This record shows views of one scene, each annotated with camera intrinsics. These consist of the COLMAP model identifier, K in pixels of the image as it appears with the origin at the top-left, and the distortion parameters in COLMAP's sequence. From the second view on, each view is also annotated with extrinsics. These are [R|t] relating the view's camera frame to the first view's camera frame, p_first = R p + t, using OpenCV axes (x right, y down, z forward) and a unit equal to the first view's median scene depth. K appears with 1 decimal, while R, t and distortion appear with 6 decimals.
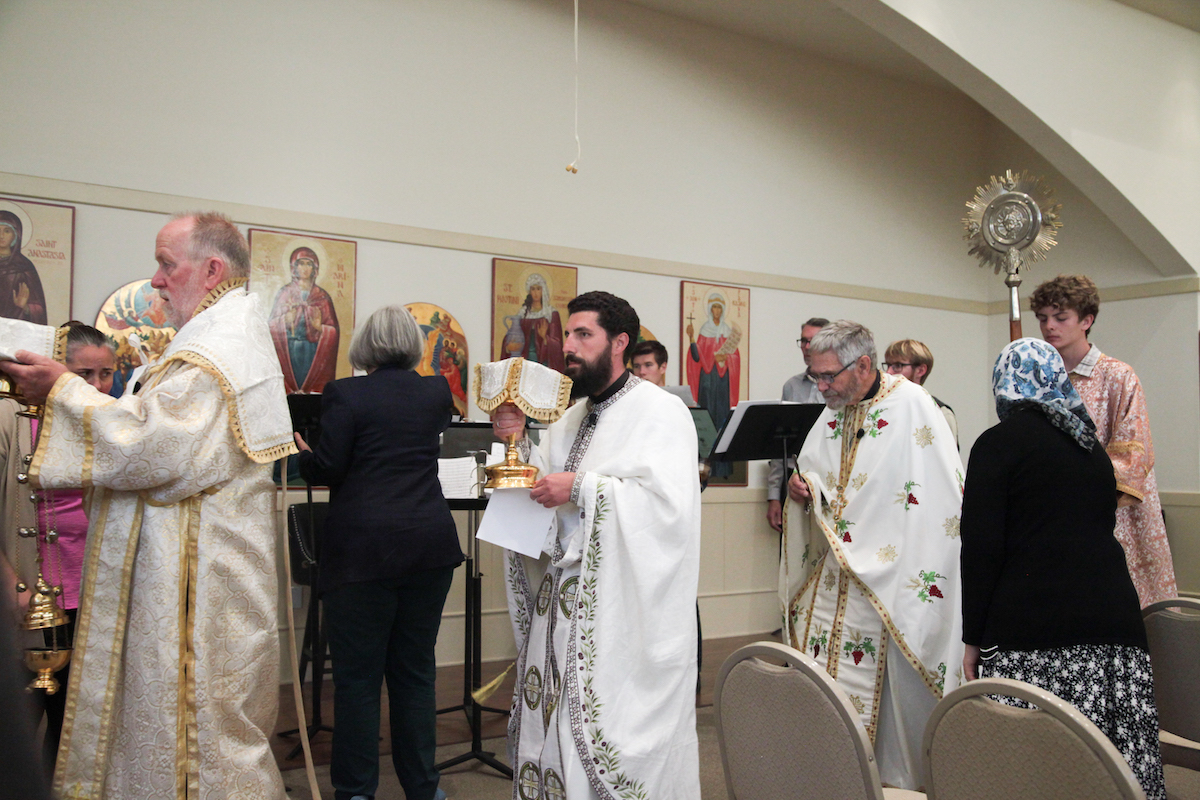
lens RADIAL K [[1293.0, 0, 600.0], [0, 1293.0, 400.0], [0, 0, 1]] dist [-0.005793, 0.167553]
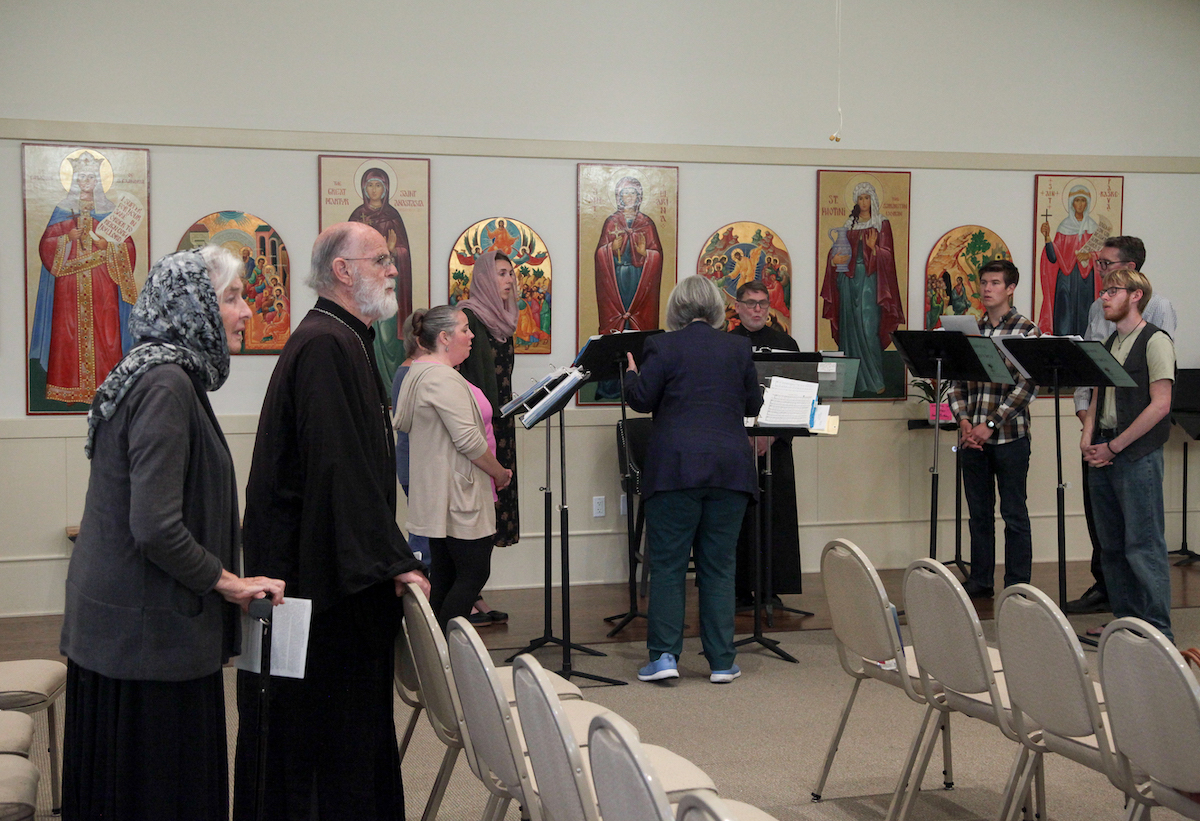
lens RADIAL K [[2027.8, 0, 600.0], [0, 2027.8, 410.5], [0, 0, 1]] dist [-0.008272, -0.013699]
pose [[0.963295, 0.000264, -0.268443, 0.170241], [0.022283, 0.996470, 0.080942, -0.054820], [0.267517, -0.083953, 0.959889, -0.538585]]
